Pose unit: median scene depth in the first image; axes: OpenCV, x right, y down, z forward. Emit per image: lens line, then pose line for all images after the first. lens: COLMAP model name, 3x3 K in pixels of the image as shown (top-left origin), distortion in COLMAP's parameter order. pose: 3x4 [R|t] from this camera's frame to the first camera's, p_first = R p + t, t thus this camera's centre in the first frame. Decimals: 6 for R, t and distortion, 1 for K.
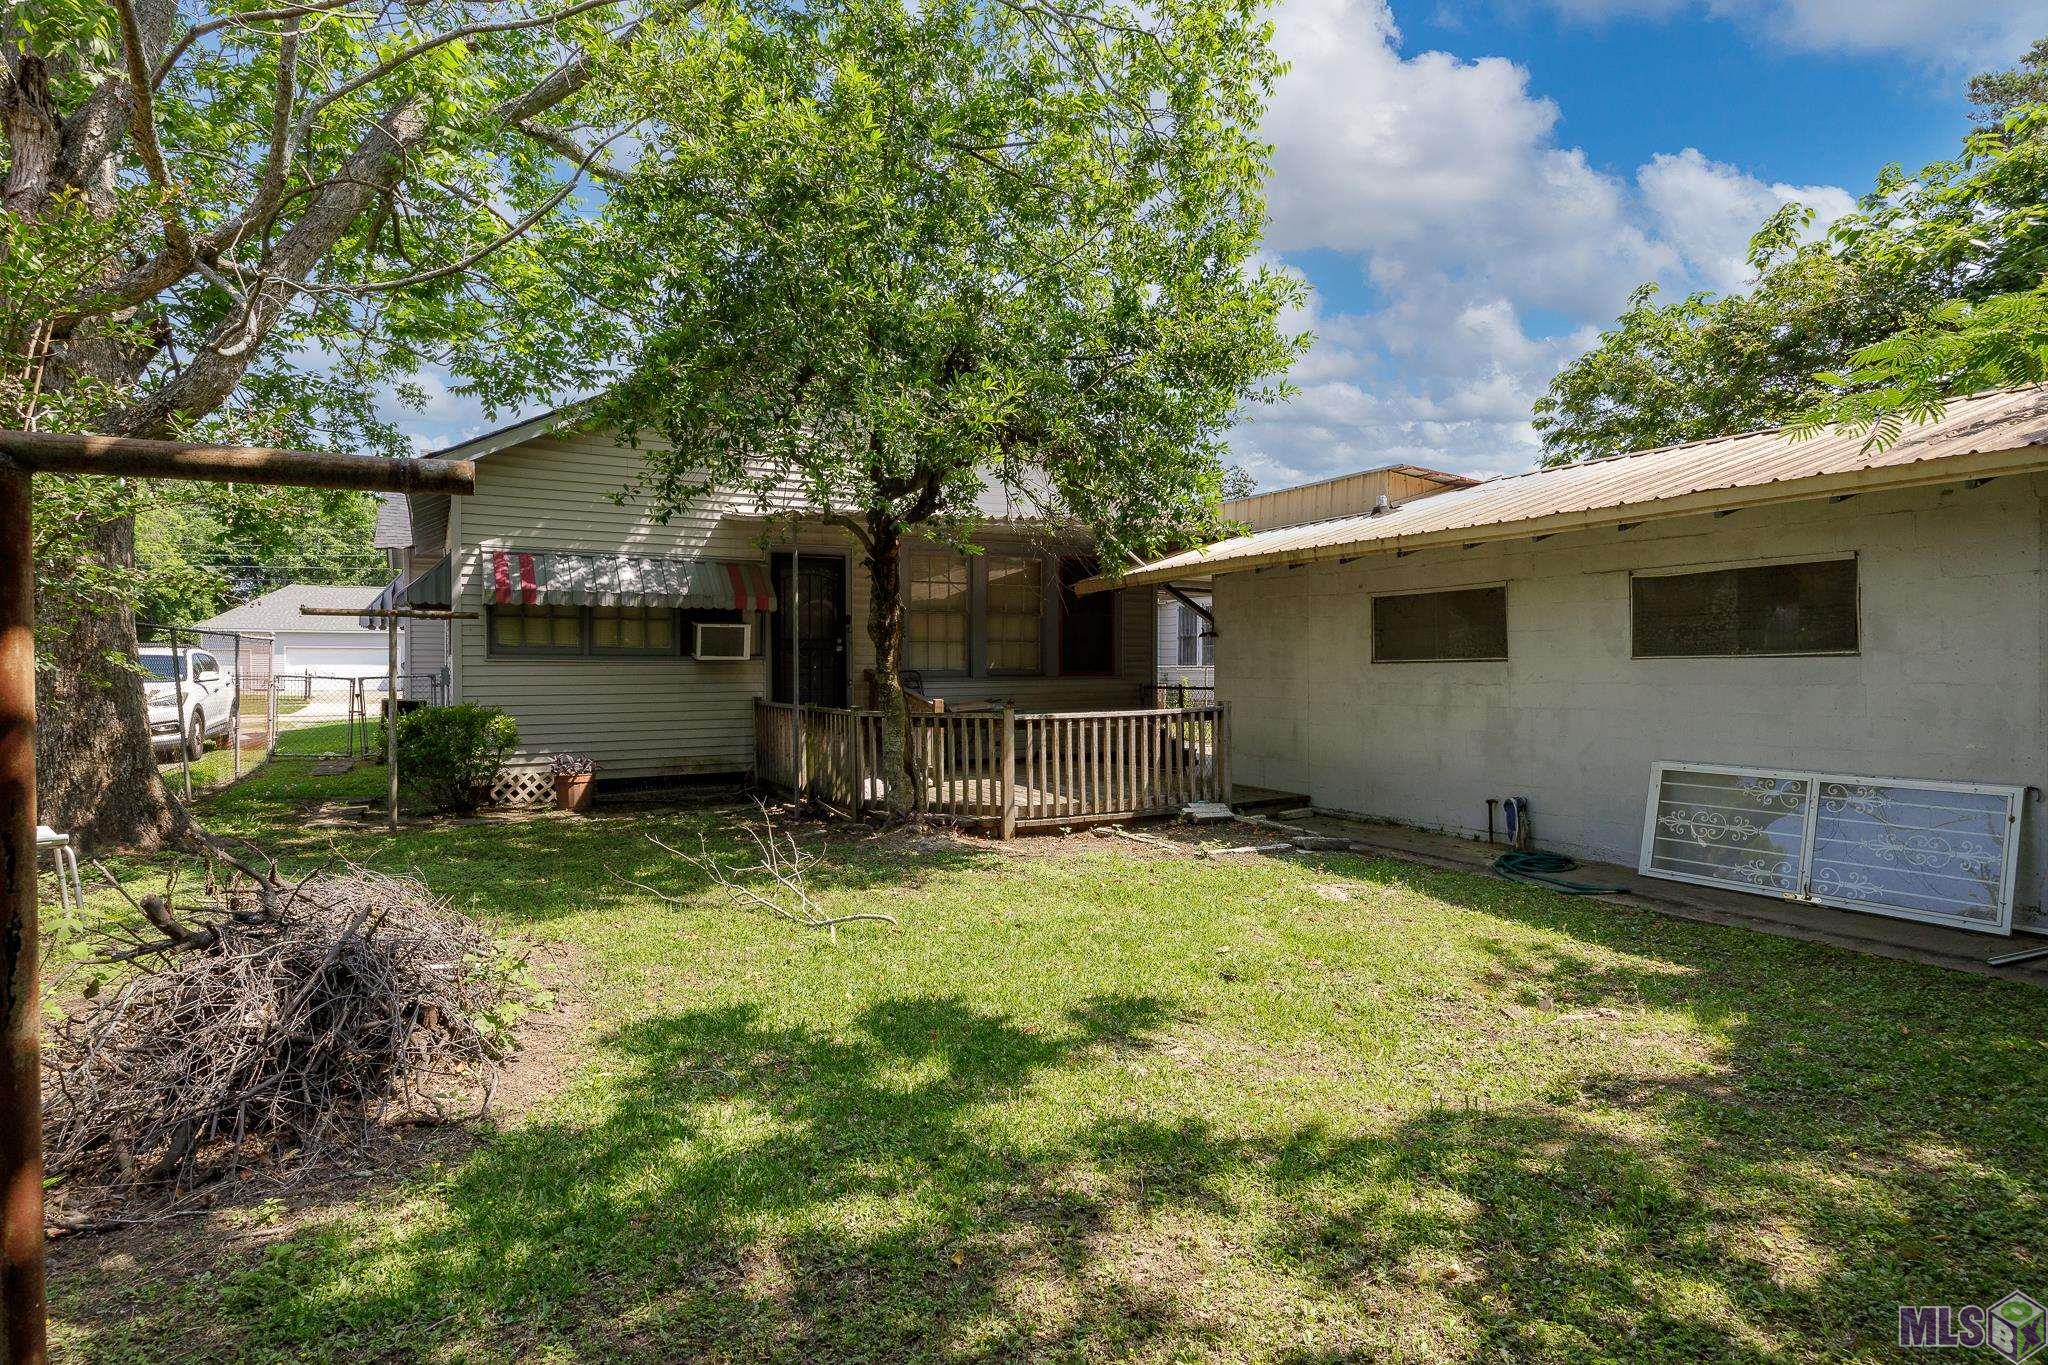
lens RADIAL K [[1107.0, 0, 1026.4], [0, 1107.0, 678.3], [0, 0, 1]] dist [-0.006256, -0.001180]
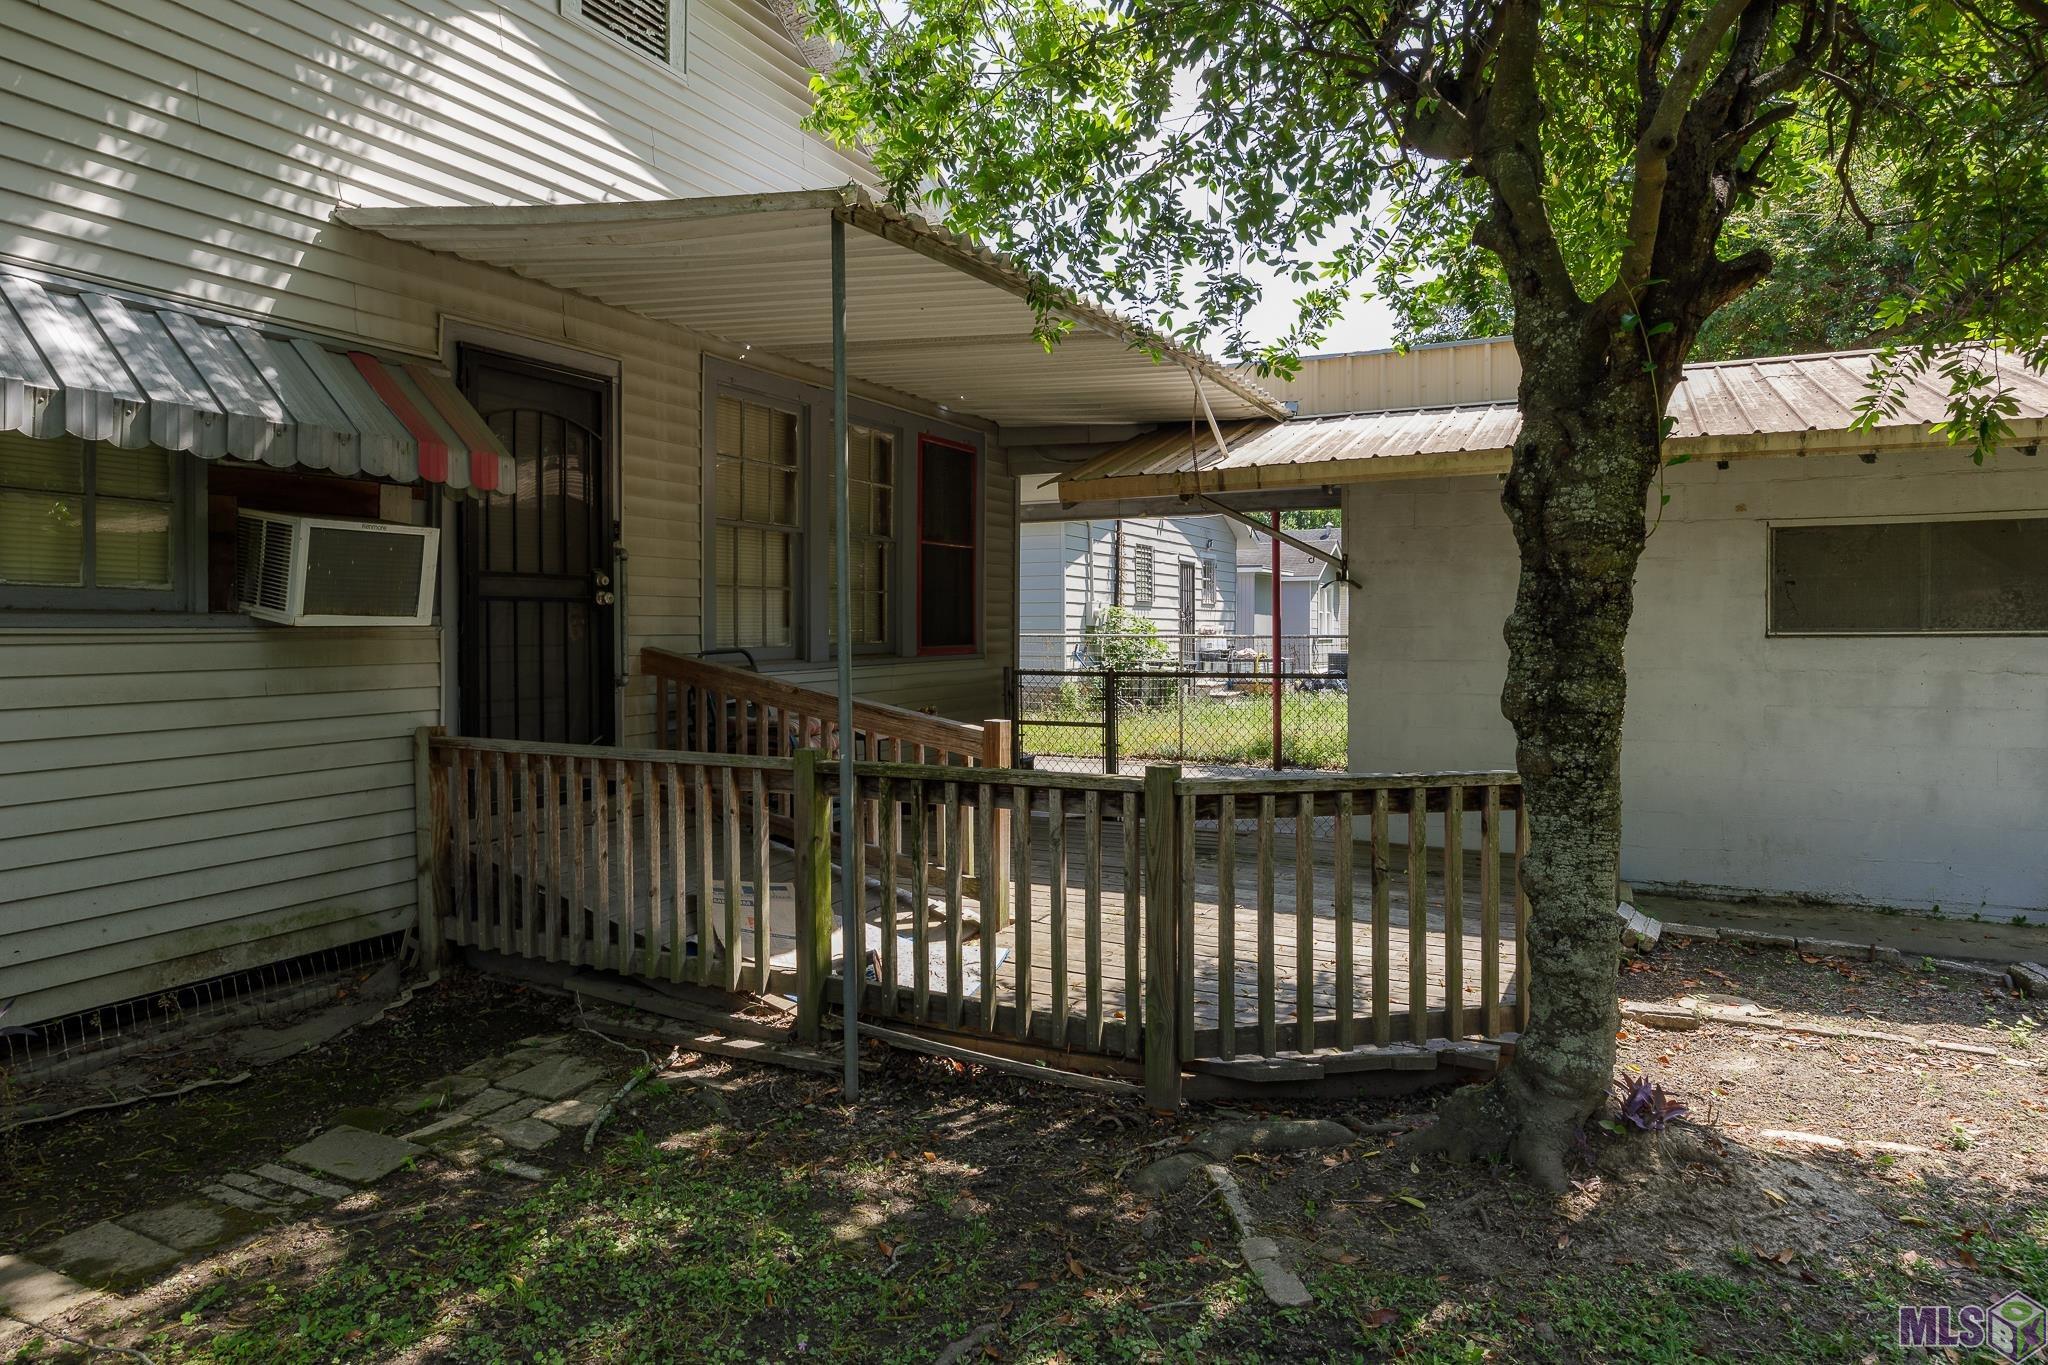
lens RADIAL K [[1254.3, 0, 1017.2], [0, 1254.3, 637.9], [0, 0, 1]] dist [-0.001257, -0.000963]
pose [[0.811030, -0.001708, 0.585002, -0.444158], [0.003441, 0.999992, -0.001851, -0.014484], [-0.584995, 0.003514, 0.811030, 0.736518]]
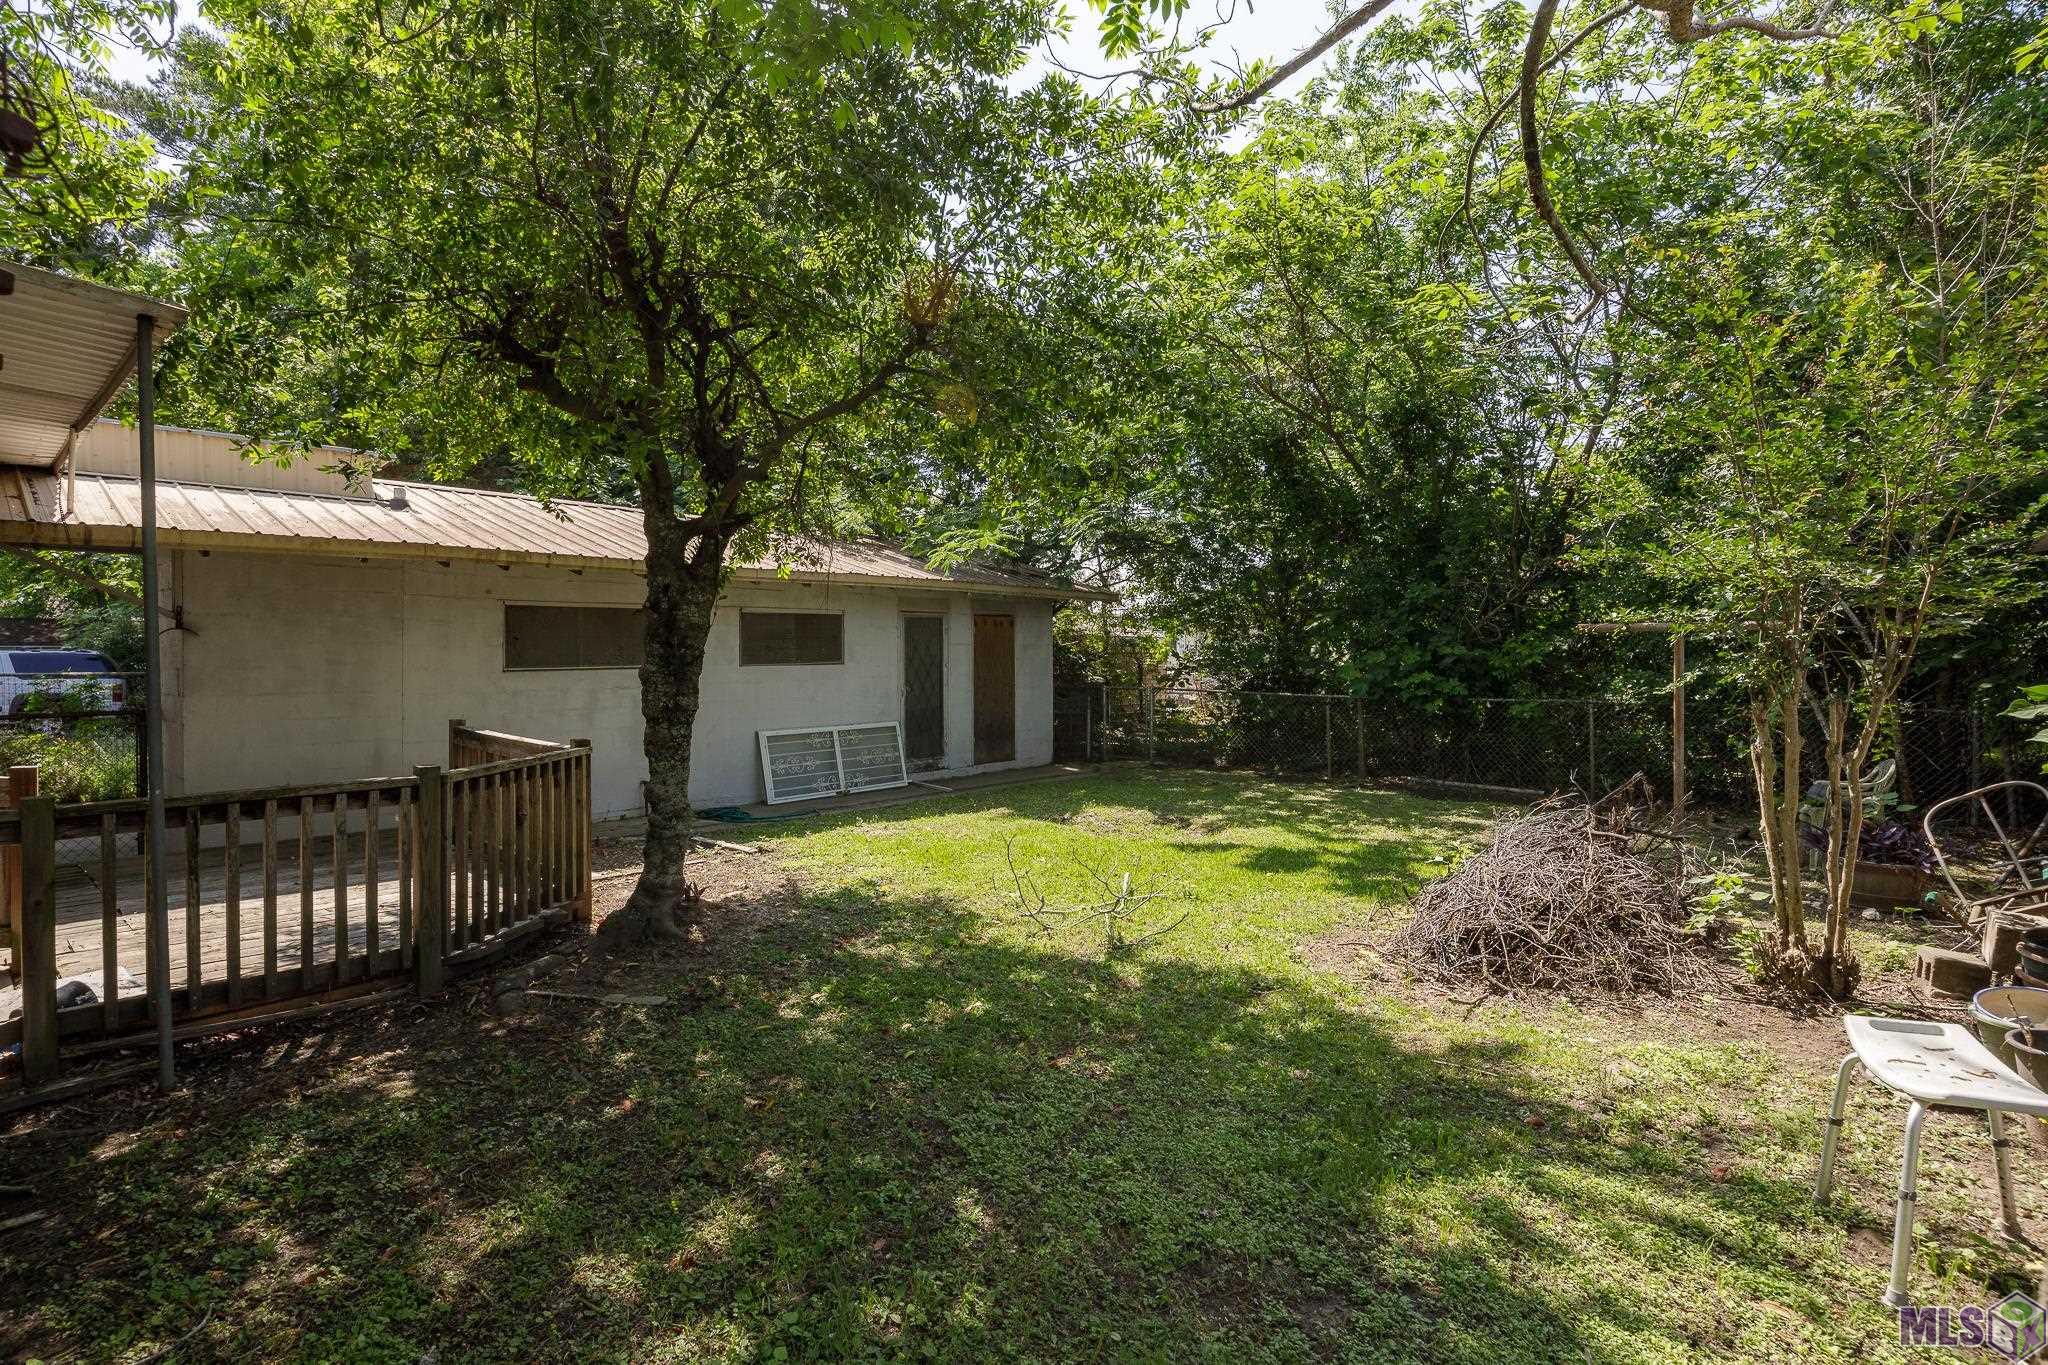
lens RADIAL K [[1064.2, 0, 1025.5], [0, 1064.2, 653.8], [0, 0, 1]] dist [0.000925, -0.000024]
pose [[-0.371919, 0.003505, 0.928259, -0.794675], [0.011498, 0.999934, 0.000831, -0.026572], [-0.928194, 0.010982, -0.371935, 0.986651]]
